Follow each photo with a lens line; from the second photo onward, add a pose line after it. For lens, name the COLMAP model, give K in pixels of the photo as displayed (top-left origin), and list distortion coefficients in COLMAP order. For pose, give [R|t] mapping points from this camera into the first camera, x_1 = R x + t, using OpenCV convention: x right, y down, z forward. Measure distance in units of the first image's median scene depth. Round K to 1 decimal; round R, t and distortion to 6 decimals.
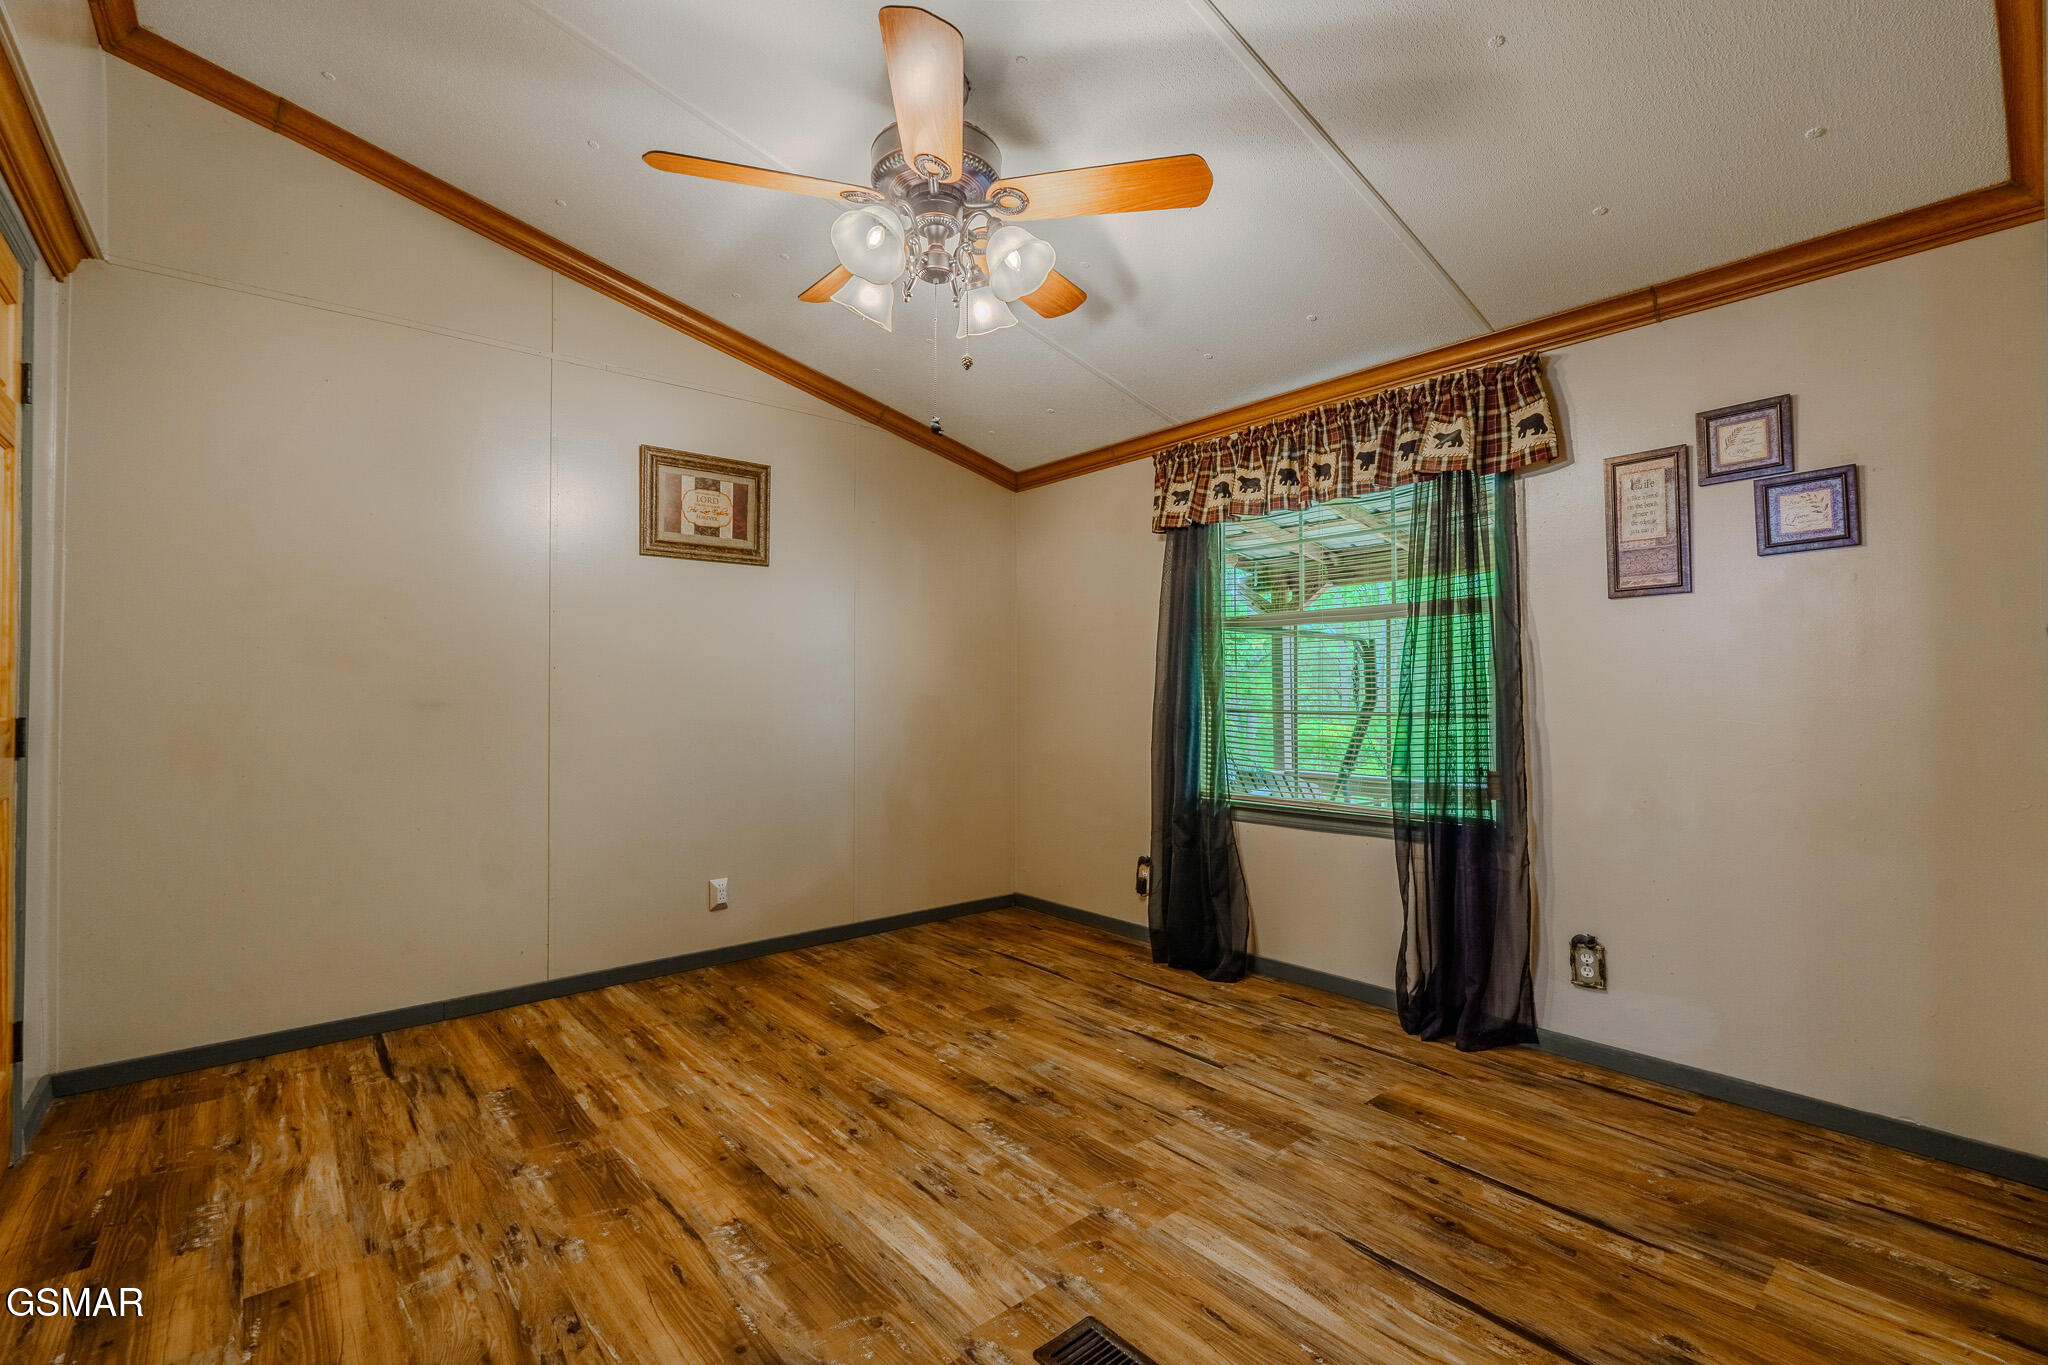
lens RADIAL K [[896.2, 0, 1024.0], [0, 896.2, 682.5], [0, 0, 1]] dist [0.000125, 0.000350]
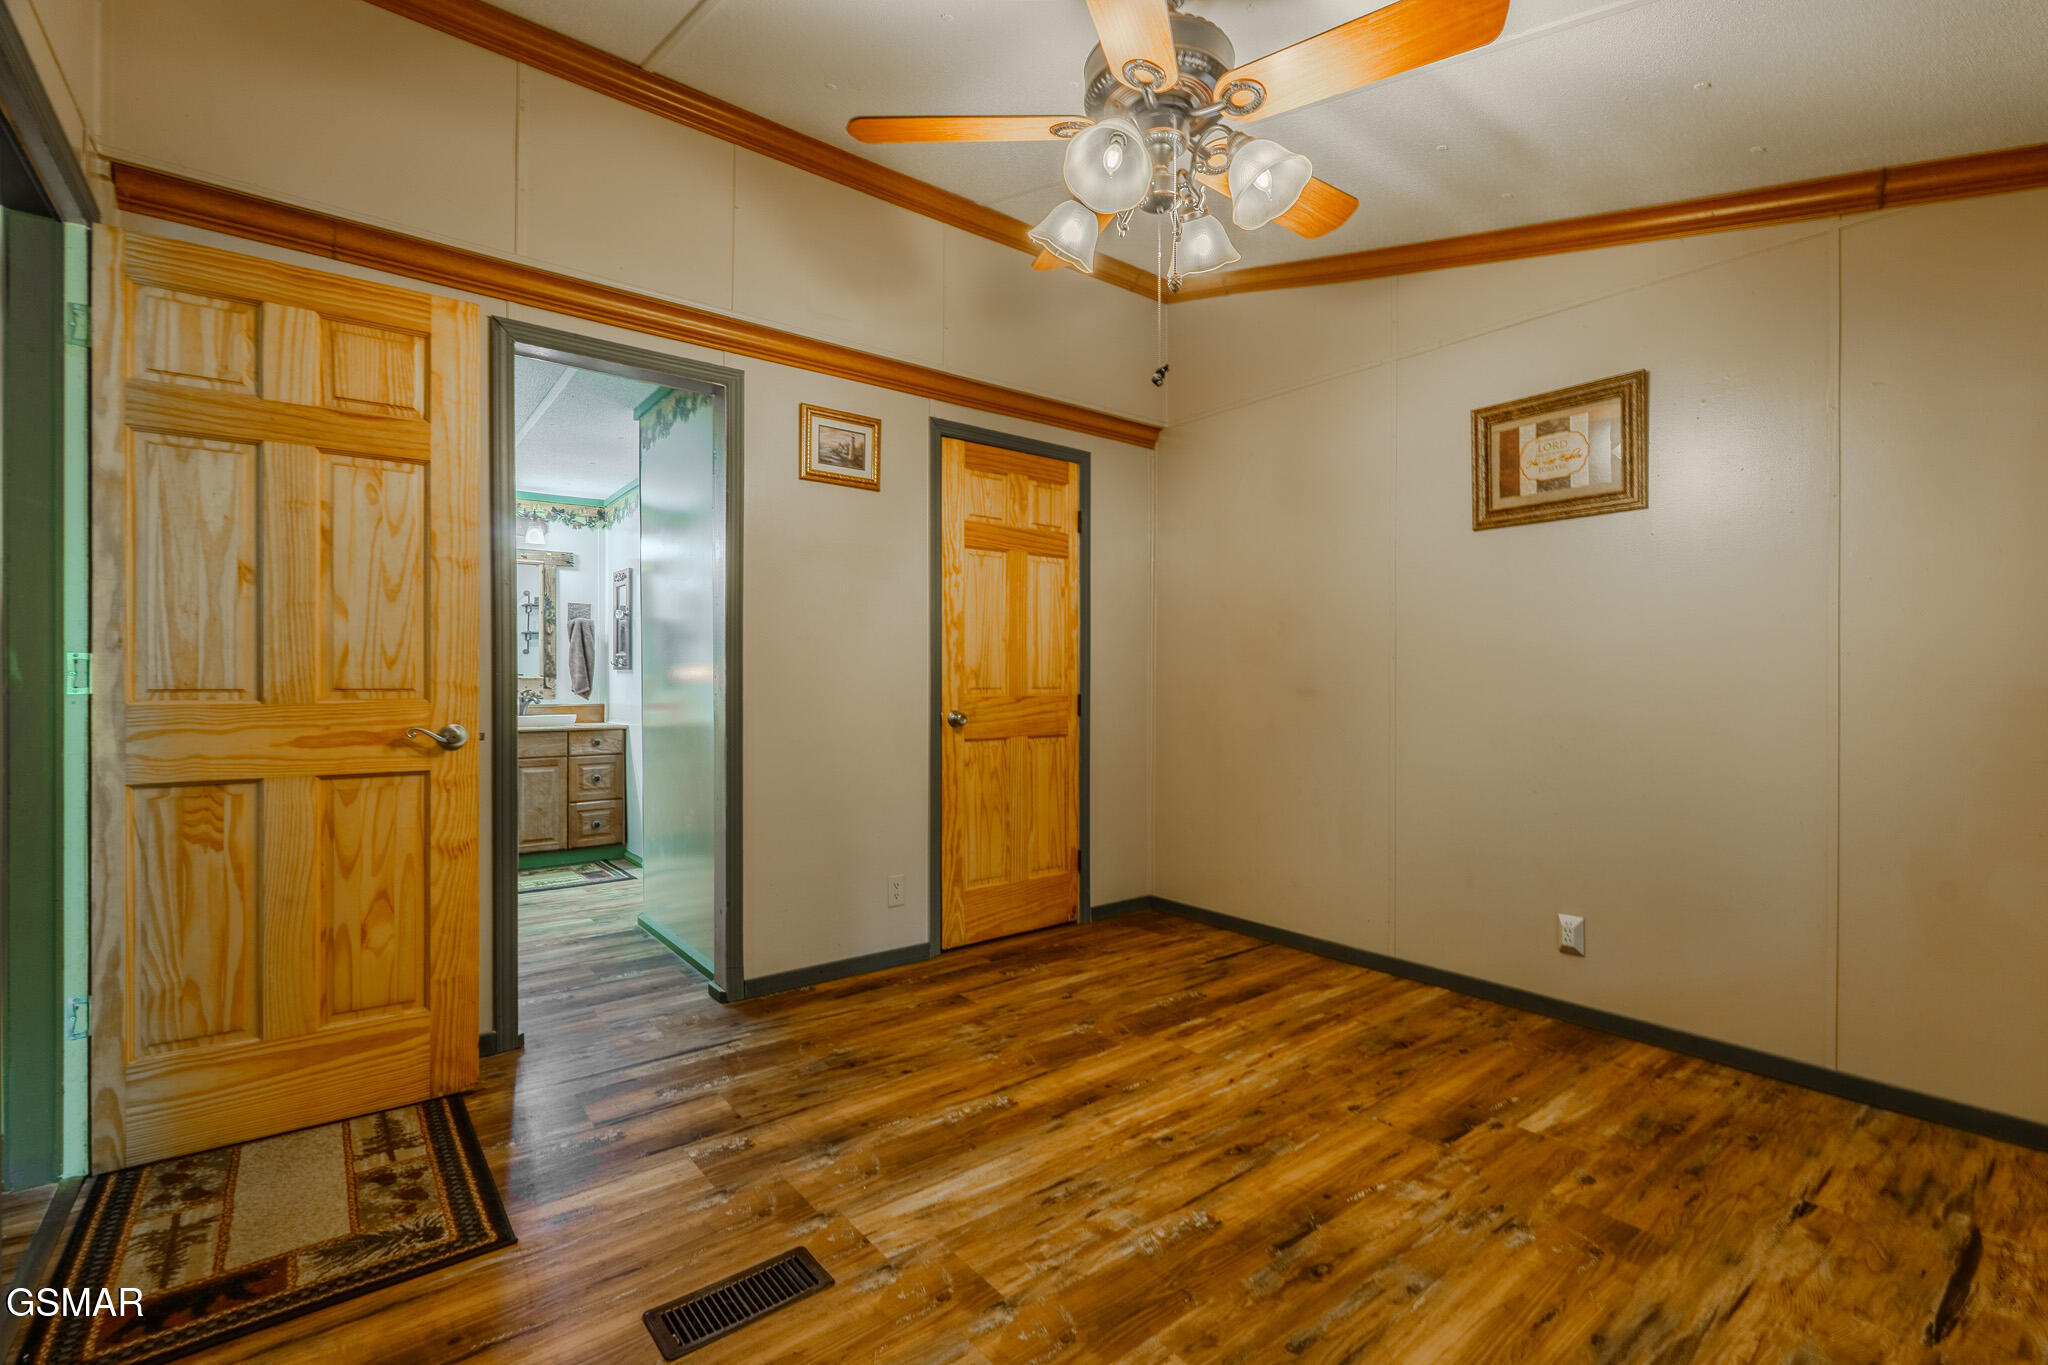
lens RADIAL K [[896.2, 0, 1024.0], [0, 896.2, 682.5], [0, 0, 1]] dist [0.000125, 0.000350]
pose [[-0.036055, 0.001222, -0.999349, 0.741999], [0.011685, 0.999931, 0.000801, 0.007663], [0.999281, -0.011648, -0.036067, 0.847929]]
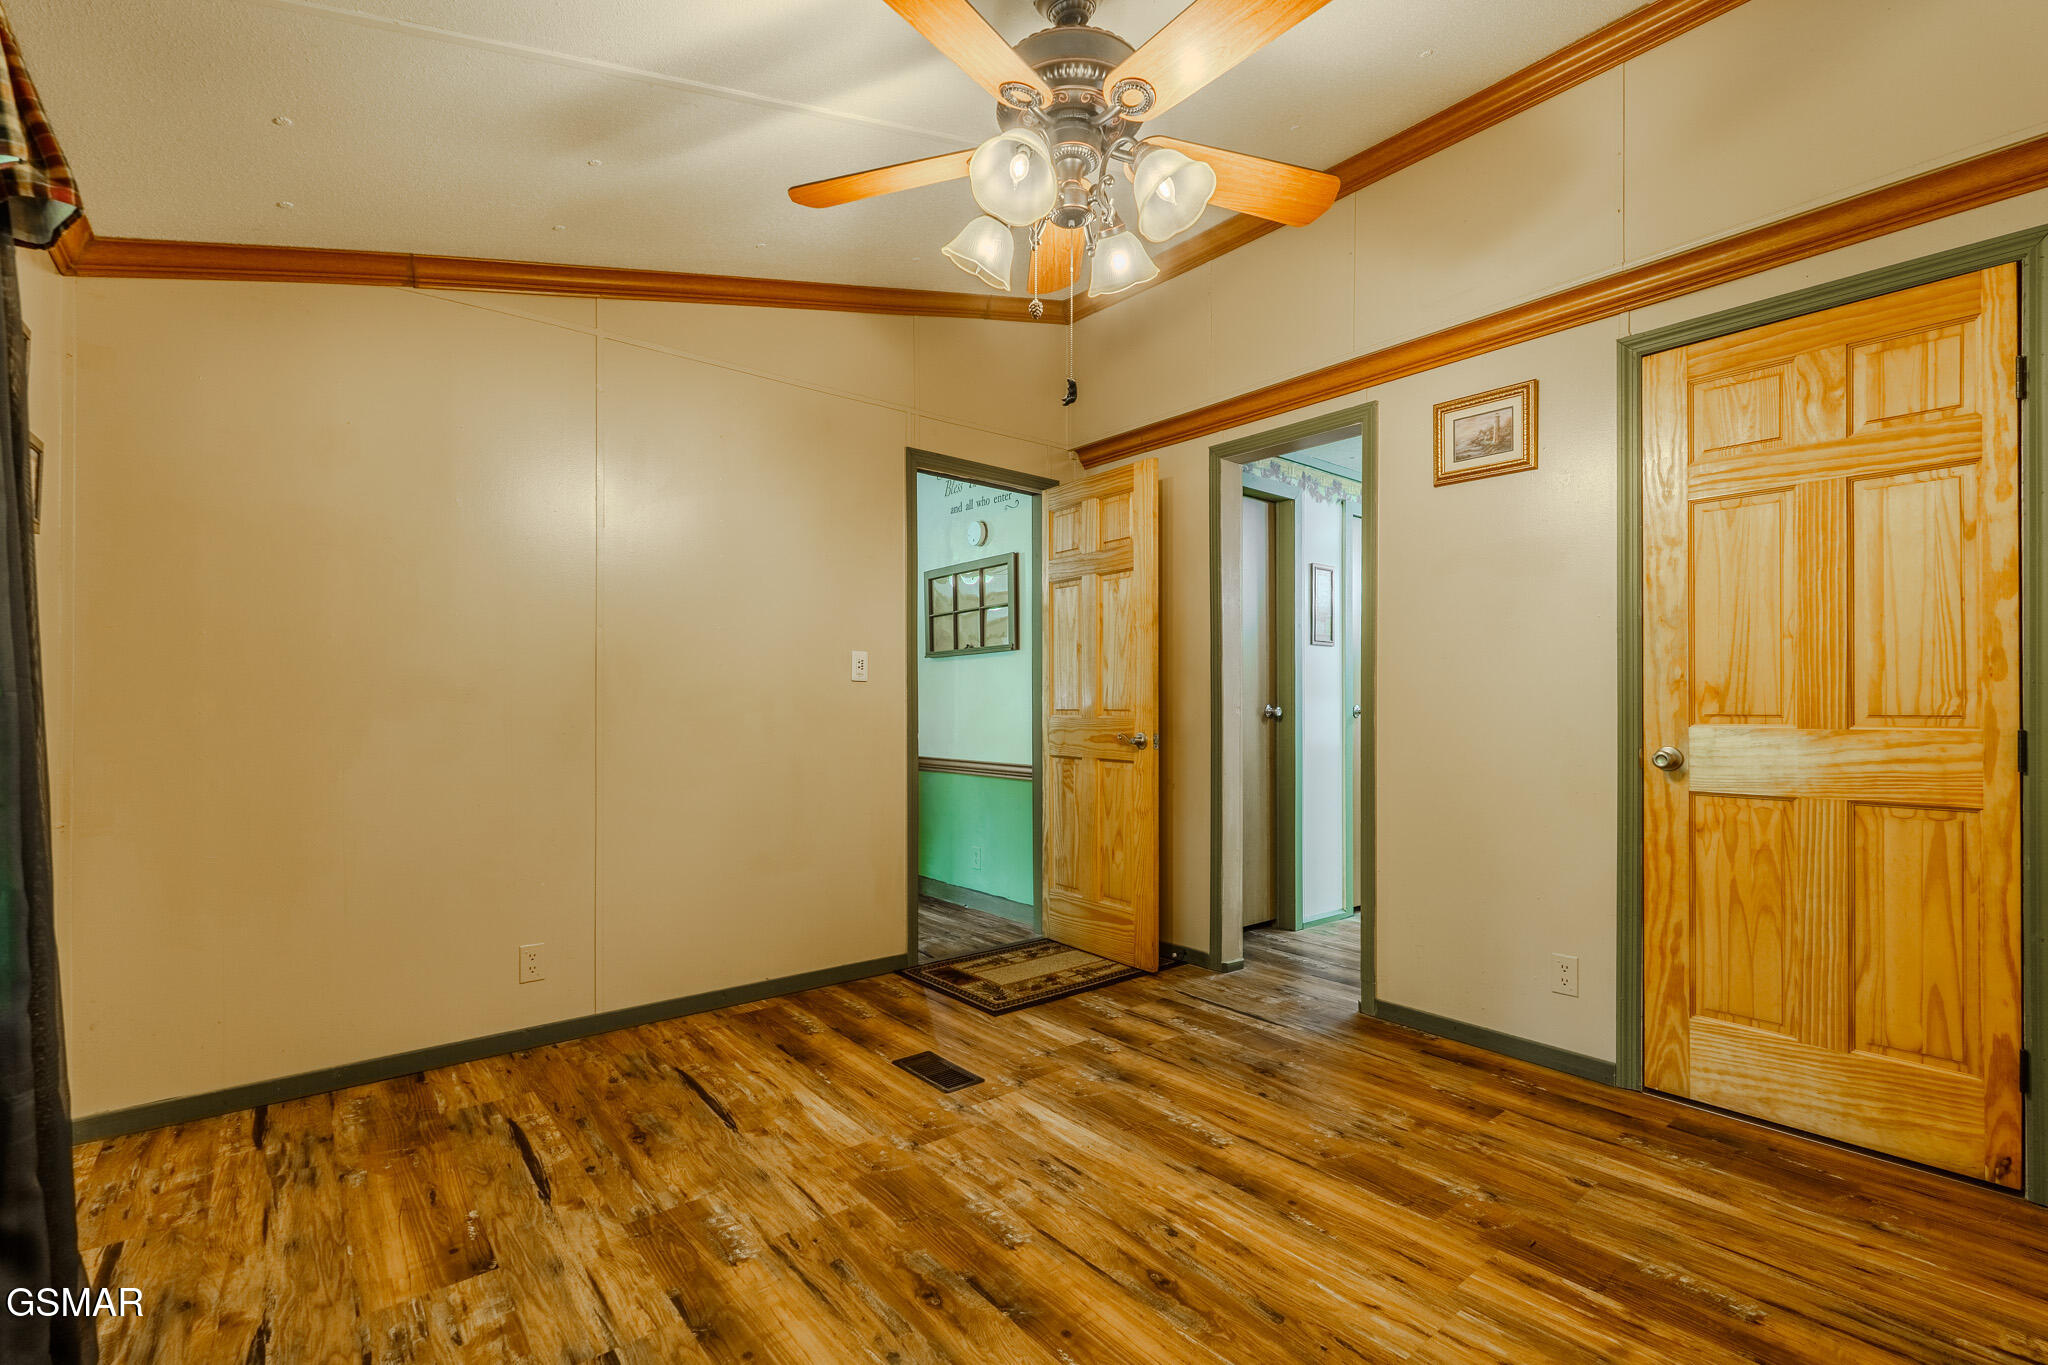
lens RADIAL K [[919.3, 0, 1026.6], [0, 919.3, 708.8], [0, 0, 1]] dist [-0.000003, 0.000072]
pose [[-0.999777, 0.000556, 0.021124, -0.070378], [0.000394, 0.999970, -0.007673, 0.018182], [-0.021128, -0.007663, -0.999747, 1.782324]]
